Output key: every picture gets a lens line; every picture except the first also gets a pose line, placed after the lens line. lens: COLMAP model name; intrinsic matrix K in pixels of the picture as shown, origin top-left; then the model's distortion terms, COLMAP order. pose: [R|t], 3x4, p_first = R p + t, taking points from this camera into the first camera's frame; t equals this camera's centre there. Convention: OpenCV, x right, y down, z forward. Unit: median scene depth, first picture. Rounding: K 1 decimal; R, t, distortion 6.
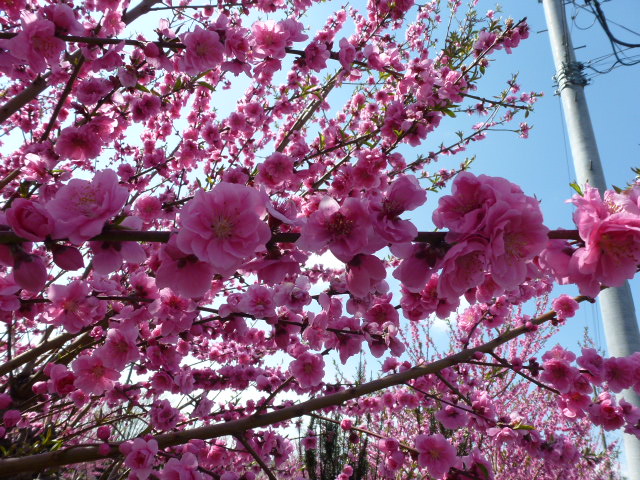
lens RADIAL K [[445.6, 0, 320.0], [0, 445.6, 218.1], [0, 0, 1]] dist [-0.001706, -0.001726]
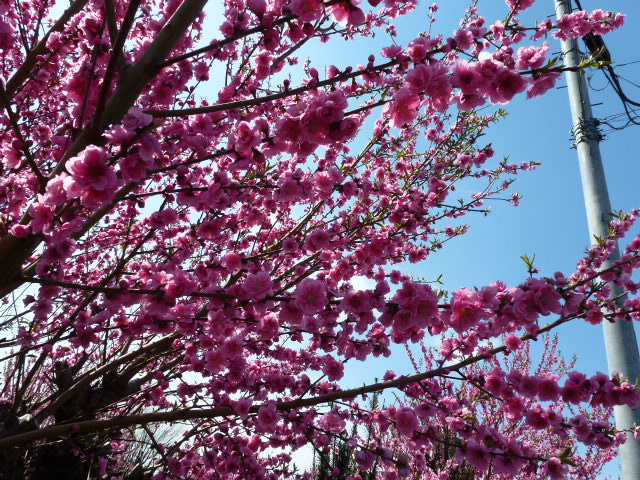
lens RADIAL K [[444.4, 0, 320.0], [0, 444.4, 240.0], [0, 0, 1]] dist [-0.001825, -0.005535]
pose [[0.997368, 0.046784, -0.055387, -0.006053], [-0.047496, 0.998804, -0.011613, -0.050141], [0.054777, 0.014213, 0.998397, -0.273913]]
